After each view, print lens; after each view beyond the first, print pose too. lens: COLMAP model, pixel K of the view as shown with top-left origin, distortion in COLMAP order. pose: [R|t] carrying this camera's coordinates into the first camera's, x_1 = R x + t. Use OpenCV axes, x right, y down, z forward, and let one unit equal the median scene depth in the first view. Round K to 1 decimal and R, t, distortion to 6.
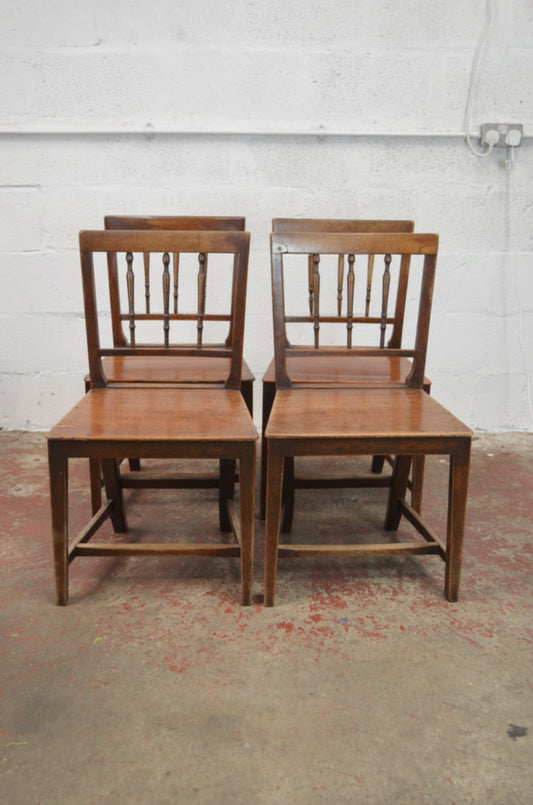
lens RADIAL K [[863.8, 0, 266.0], [0, 863.8, 403.5], [0, 0, 1]] dist [-0.004279, -0.001227]
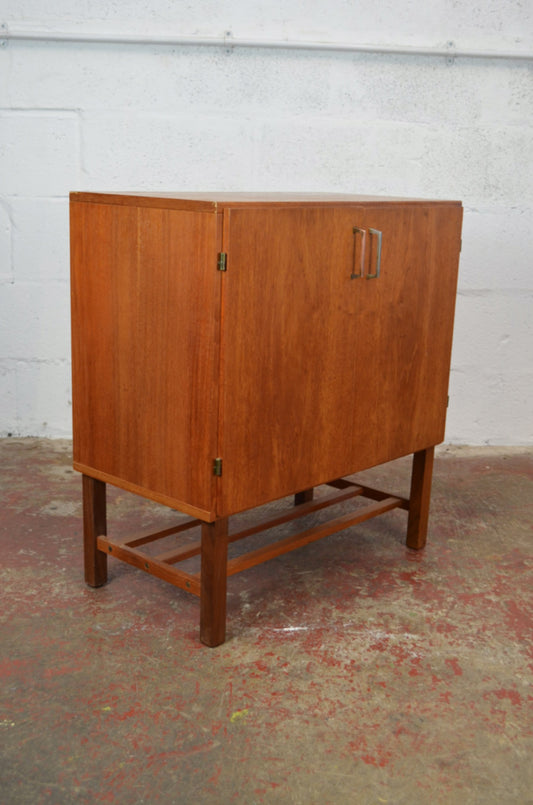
lens RADIAL K [[960.9, 0, 265.6], [0, 960.9, 402.7], [0, 0, 1]] dist [-0.009380, -0.013961]
pose [[0.998905, 0.013794, 0.044715, -0.189285], [-0.011339, 0.998438, -0.054705, 0.069207], [-0.045400, 0.054138, 0.997501, 0.235842]]
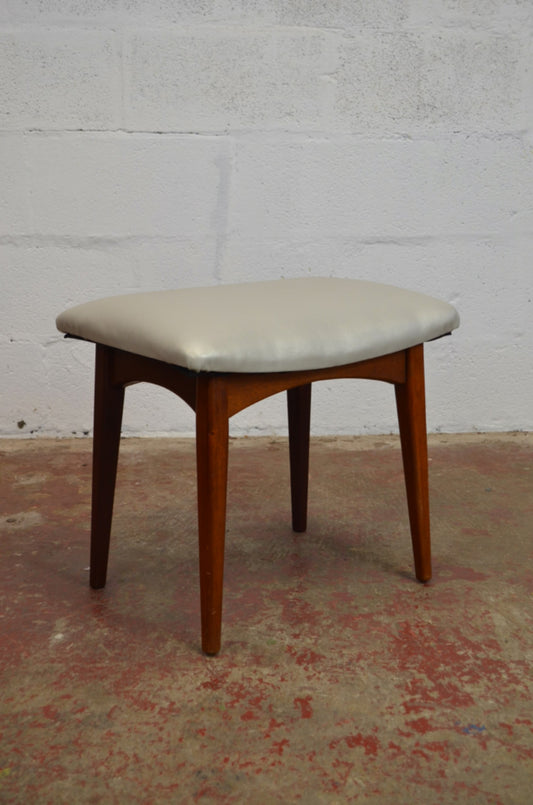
lens RADIAL K [[1152.8, 0, 265.0], [0, 1152.8, 401.5], [0, 0, 1]] dist [-0.005808, 0.003403]
pose [[0.999460, -0.014066, 0.029709, -0.049653], [0.015852, 0.998025, -0.060780, 0.091087], [-0.028795, 0.061218, 0.997709, 0.289754]]
